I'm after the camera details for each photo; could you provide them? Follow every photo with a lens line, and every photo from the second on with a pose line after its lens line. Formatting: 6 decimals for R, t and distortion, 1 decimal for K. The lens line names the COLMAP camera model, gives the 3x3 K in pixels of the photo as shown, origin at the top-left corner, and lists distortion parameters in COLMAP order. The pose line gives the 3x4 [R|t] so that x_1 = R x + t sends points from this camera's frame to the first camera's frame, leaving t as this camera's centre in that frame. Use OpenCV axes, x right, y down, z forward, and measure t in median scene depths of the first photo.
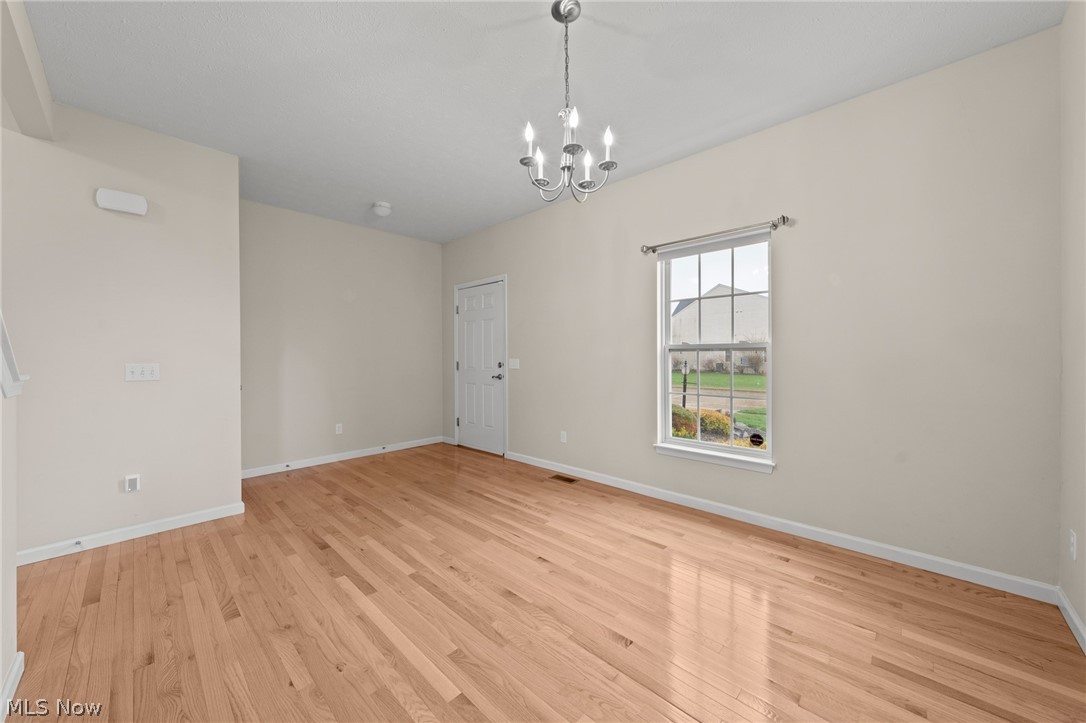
lens RADIAL K [[392.2, 0, 546.8], [0, 392.2, 356.3], [0, 0, 1]] dist [0.001717, 0.000469]
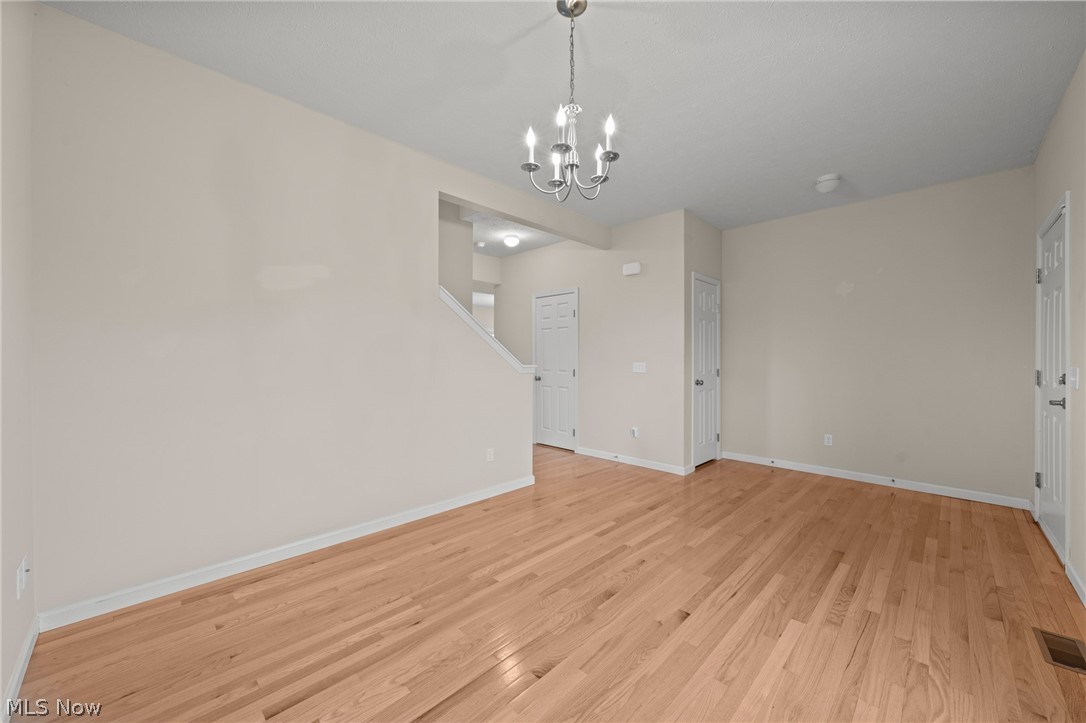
lens RADIAL K [[410.1, 0, 546.9], [0, 410.1, 358.1], [0, 0, 1]] dist [0.001560, -0.000026]
pose [[-0.018764, 0.004416, -0.999814, 0.736115], [-0.005879, 0.999972, 0.004527, -0.005118], [0.999807, 0.005963, -0.018738, 0.657941]]
